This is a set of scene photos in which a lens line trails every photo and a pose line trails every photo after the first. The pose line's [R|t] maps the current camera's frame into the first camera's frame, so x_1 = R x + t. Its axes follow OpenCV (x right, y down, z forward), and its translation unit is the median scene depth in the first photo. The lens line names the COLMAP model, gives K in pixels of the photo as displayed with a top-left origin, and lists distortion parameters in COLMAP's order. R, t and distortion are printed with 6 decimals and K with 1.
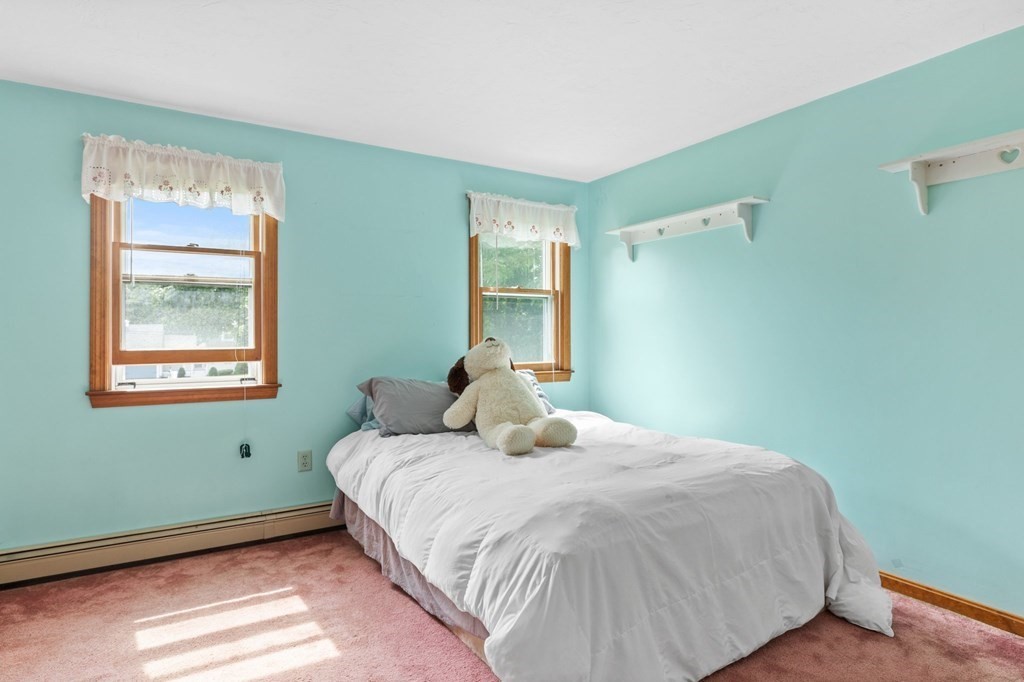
lens RADIAL K [[568.3, 0, 512.0], [0, 568.3, 341.0], [0, 0, 1]] dist [0.000211, 0.000090]
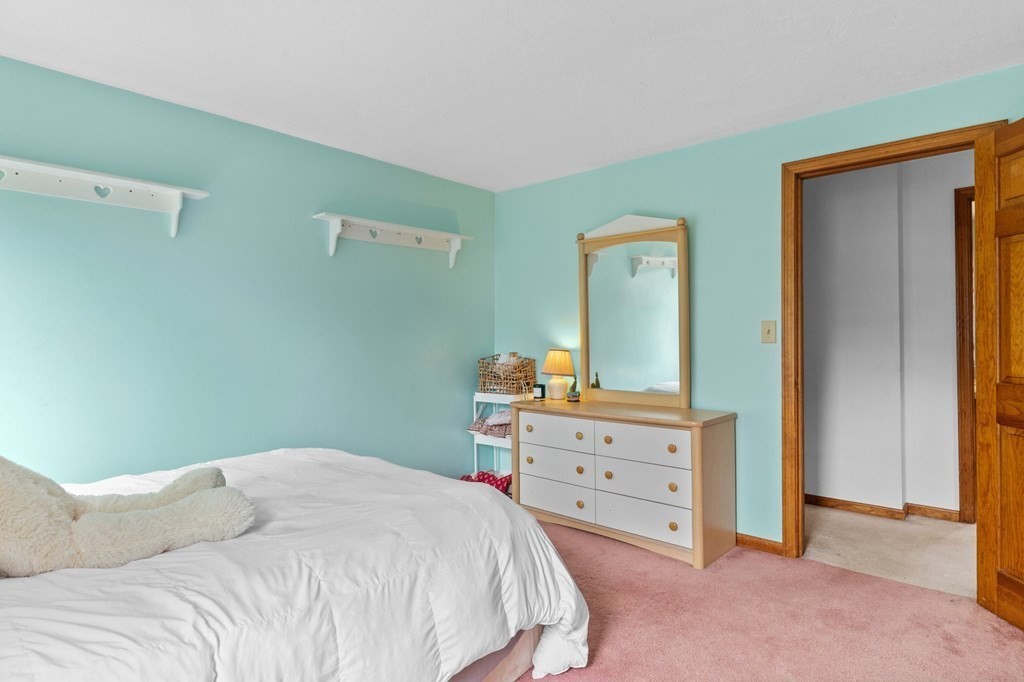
lens RADIAL K [[568.3, 0, 512.0], [0, 568.3, 341.0], [0, 0, 1]] dist [0.000211, 0.000090]
pose [[-0.281855, 0.000015, 0.959457, -0.834363], [0.011716, 0.999925, 0.003426, -0.012286], [-0.959385, 0.012207, -0.281834, 1.077524]]
